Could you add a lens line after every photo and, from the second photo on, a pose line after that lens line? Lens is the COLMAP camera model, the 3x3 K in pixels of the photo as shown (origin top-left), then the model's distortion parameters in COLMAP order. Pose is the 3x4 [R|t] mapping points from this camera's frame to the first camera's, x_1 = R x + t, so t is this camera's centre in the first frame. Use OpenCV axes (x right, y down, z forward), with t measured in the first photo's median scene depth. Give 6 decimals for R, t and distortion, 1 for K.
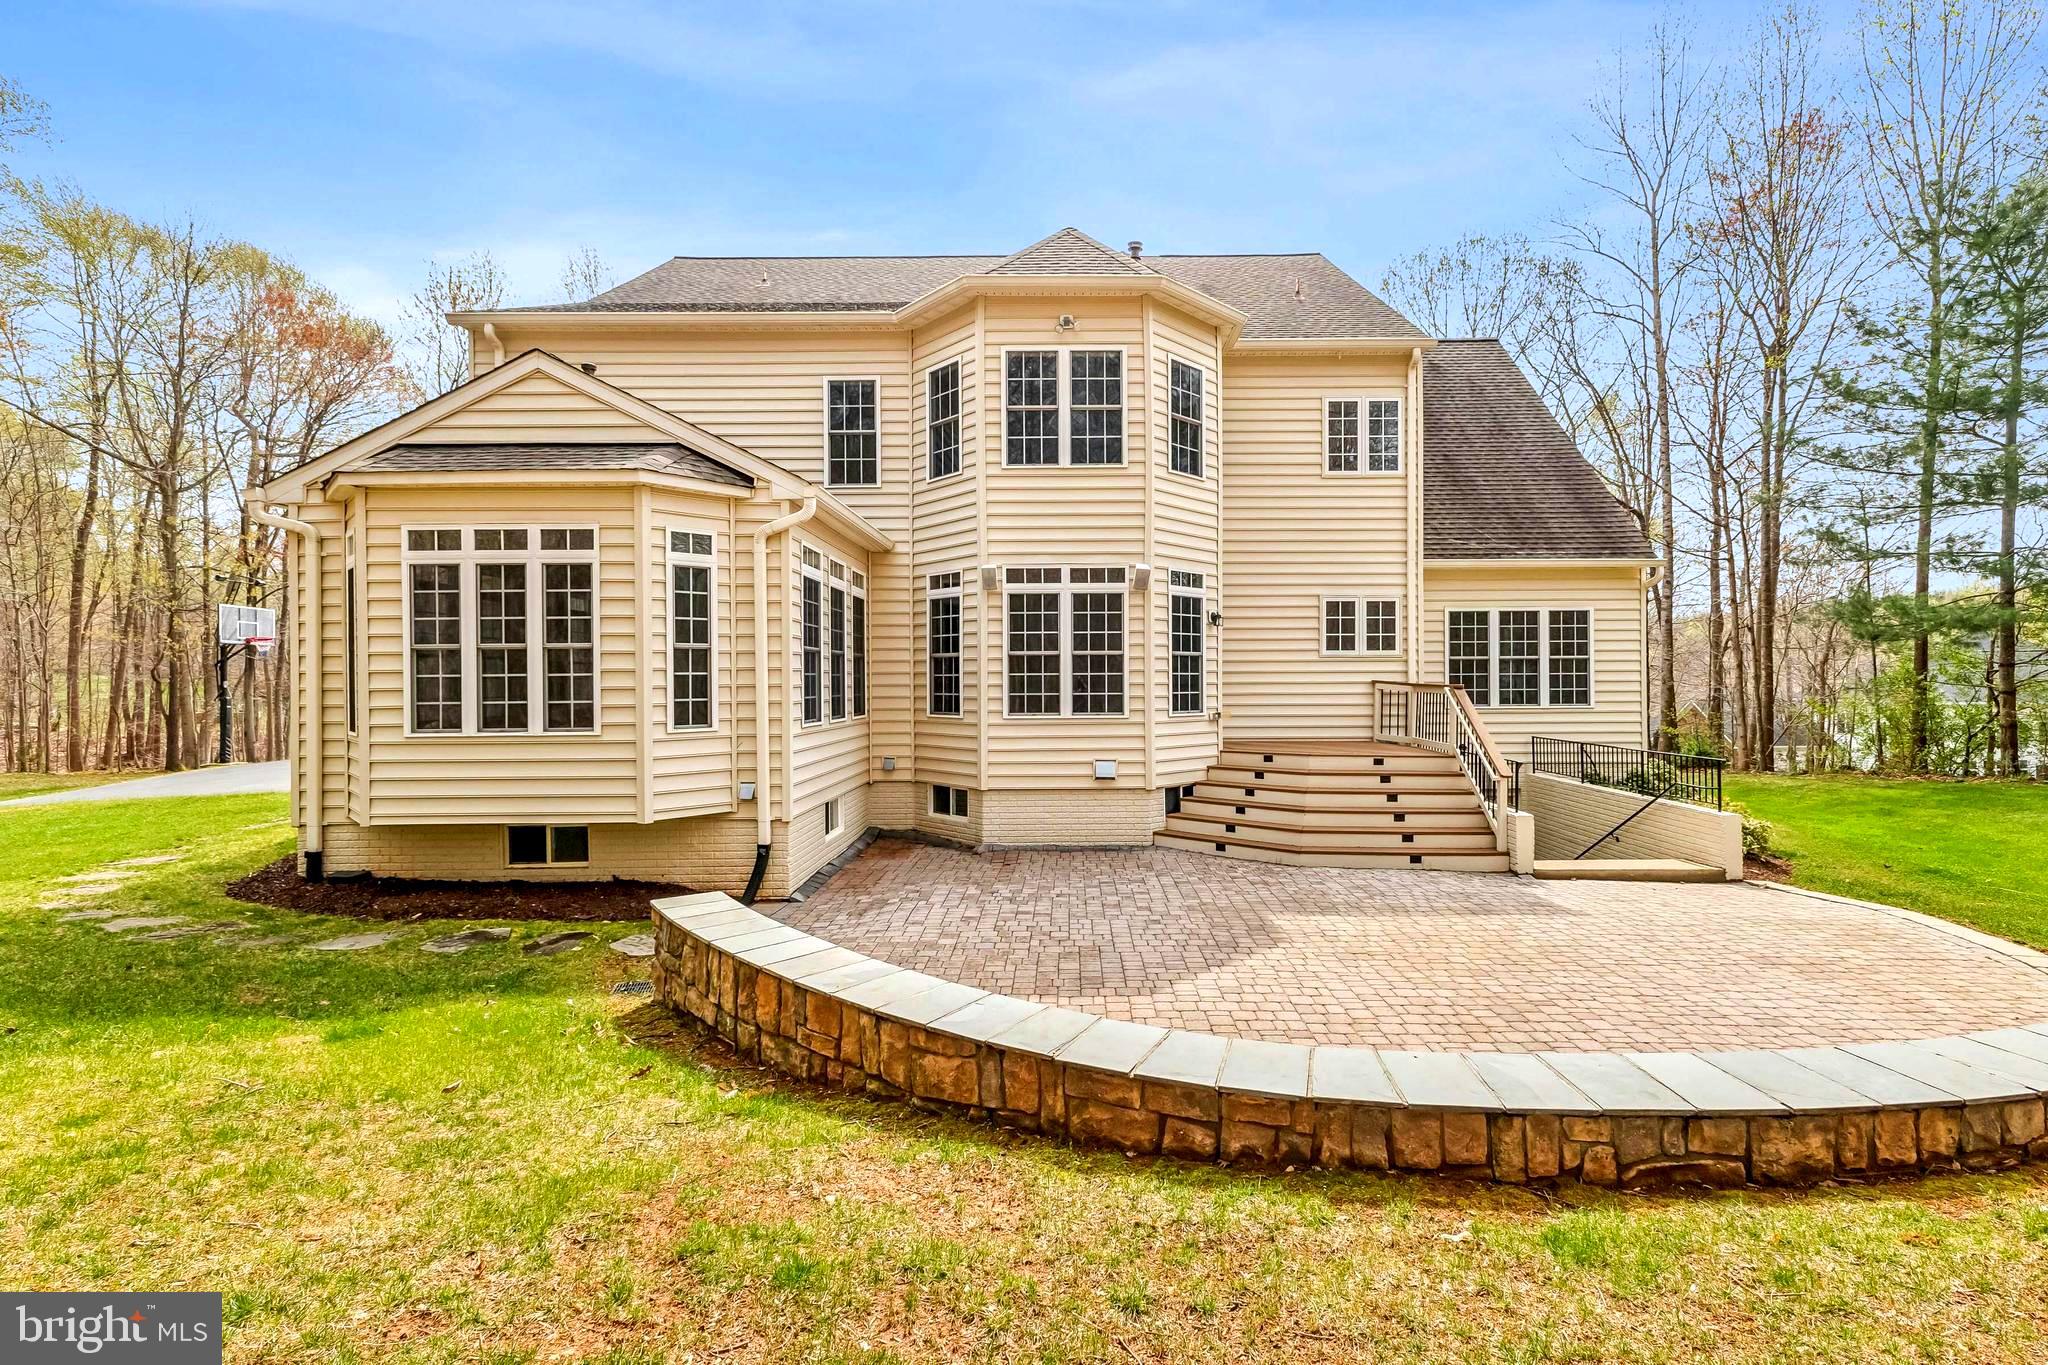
lens RADIAL K [[912.9, 0, 1064.5], [0, 912.9, 679.0], [0, 0, 1]] dist [0.015661, -0.002625]
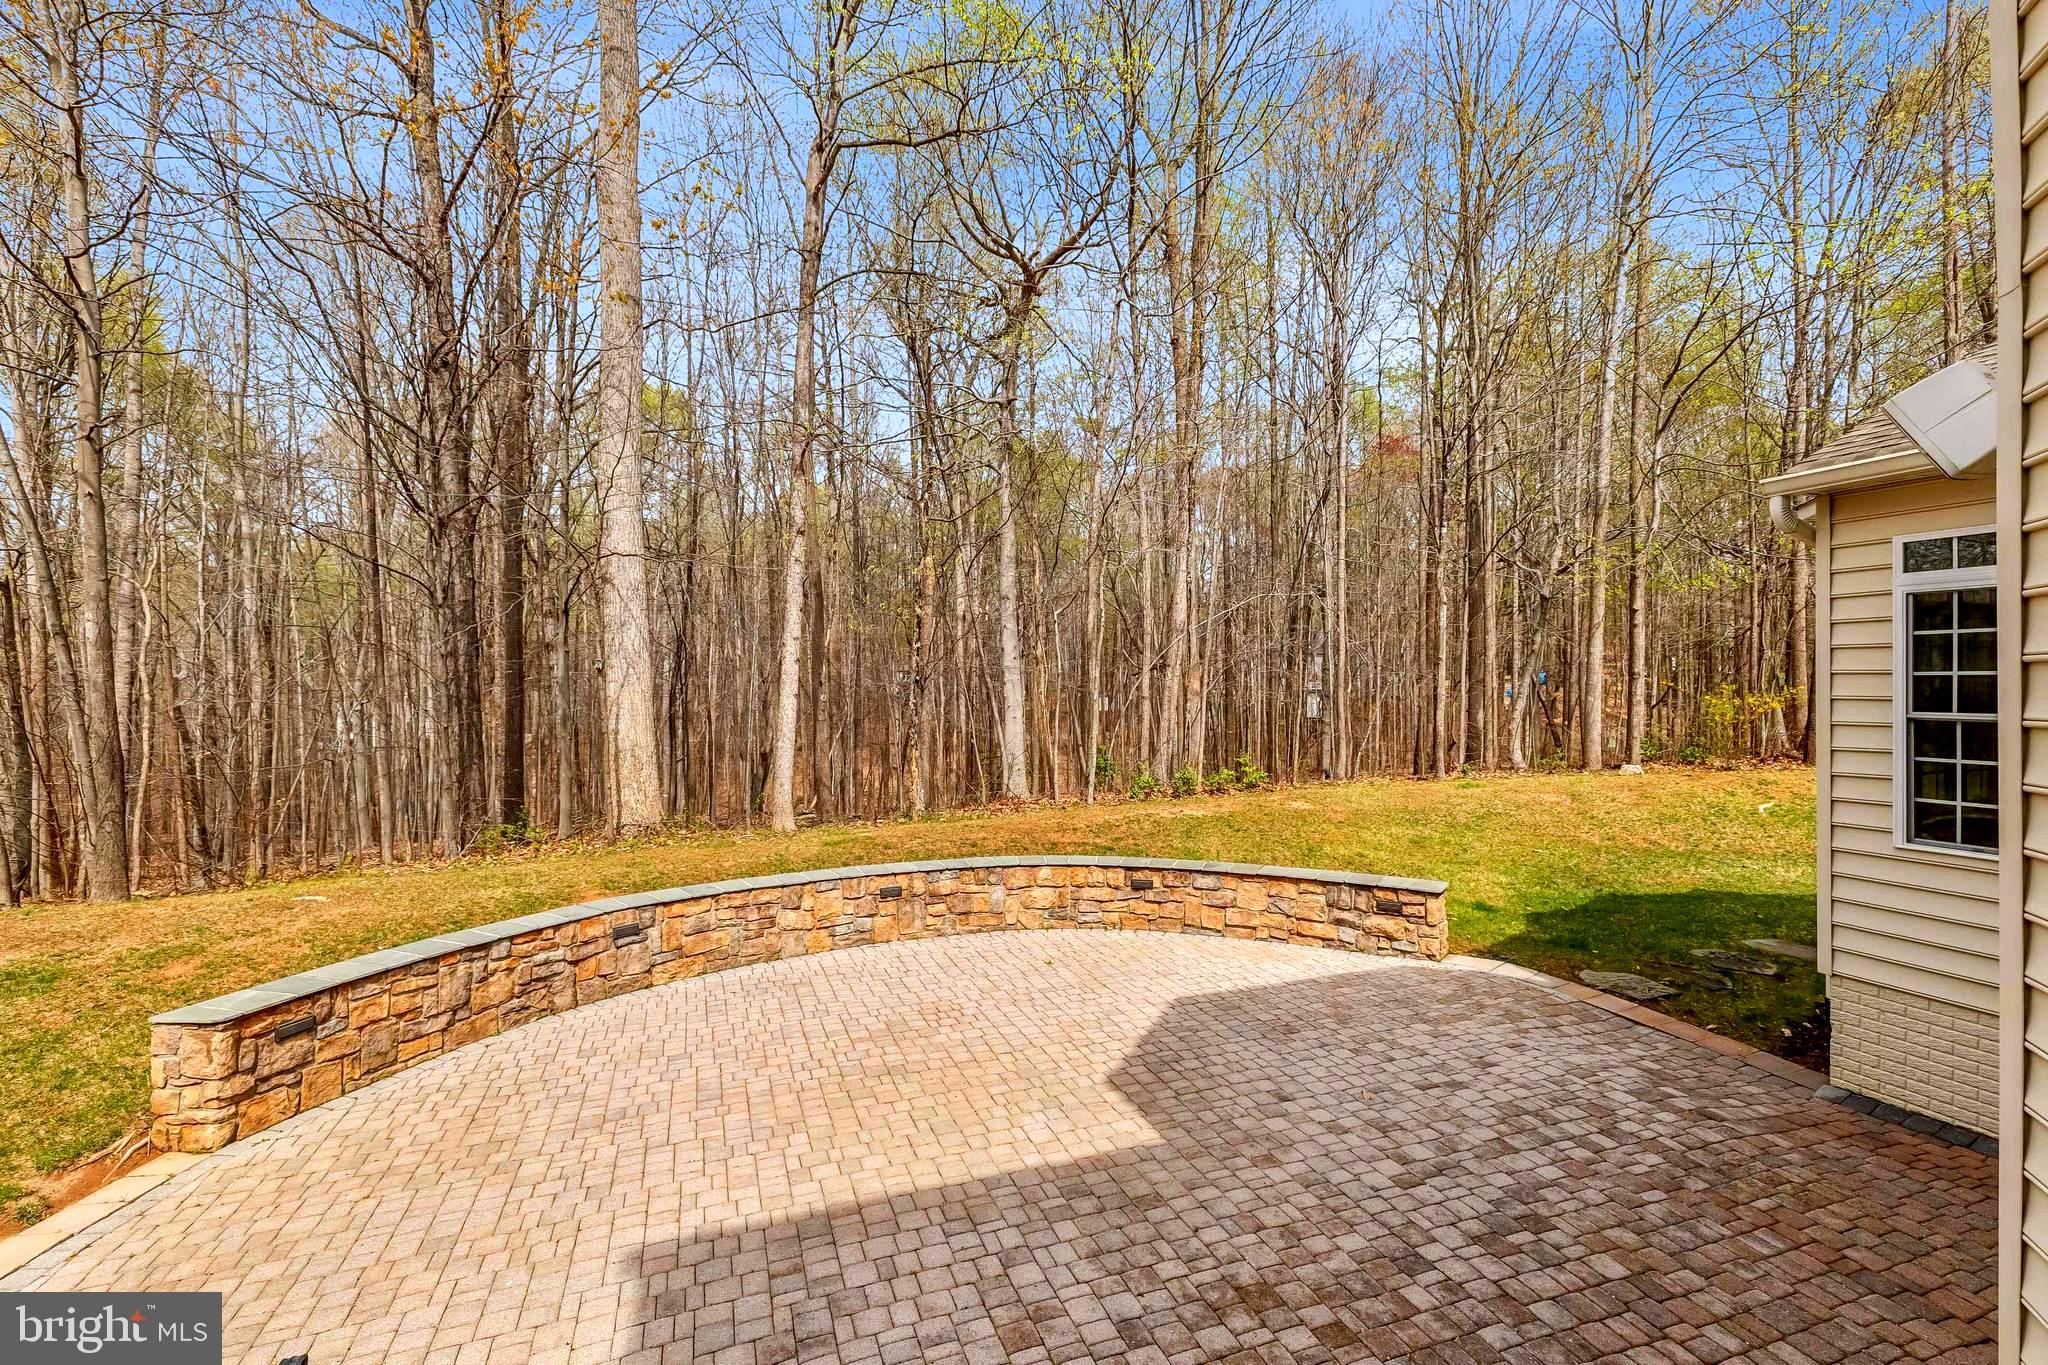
lens RADIAL K [[912.9, 0, 1032.5], [0, 912.9, 687.7], [0, 0, 1]] dist [0.015661, -0.002625]
pose [[-0.933761, 0.010012, -0.357758, 0.377517], [0.009389, 0.999950, 0.003479, -0.048568], [0.357775, -0.000111, -0.933808, 1.115149]]
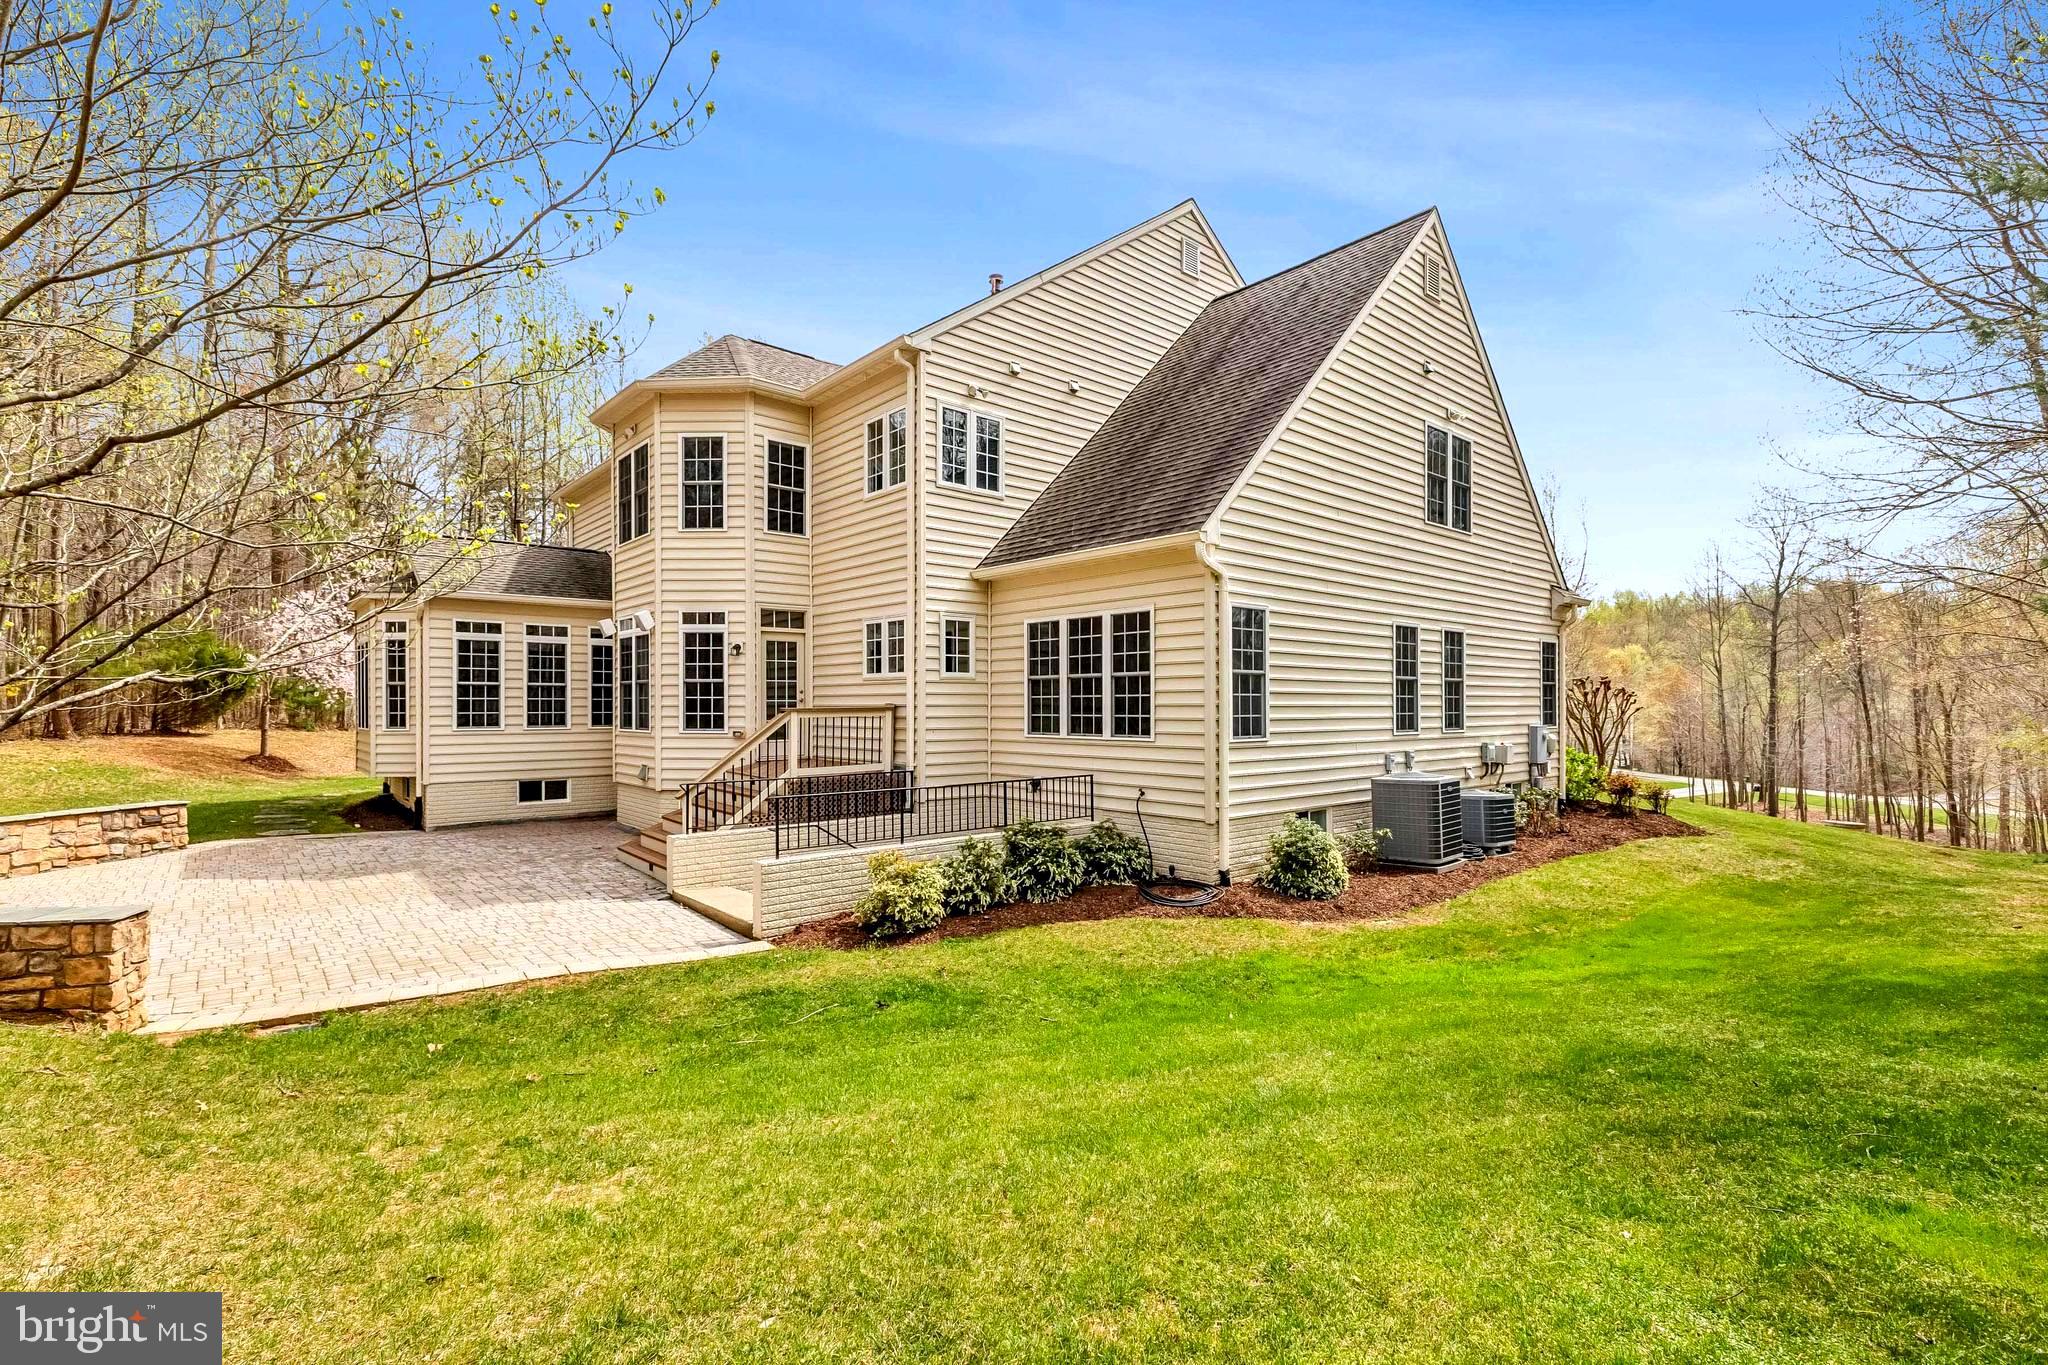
lens RADIAL K [[912.9, 0, 1023.4], [0, 912.9, 688.1], [0, 0, 1]] dist [0.015661, -0.002625]
pose [[0.660300, -0.007938, -0.750960, 1.354354], [0.000443, 0.999948, -0.010181, -0.005695], [0.751002, 0.006389, 0.660269, 0.552747]]
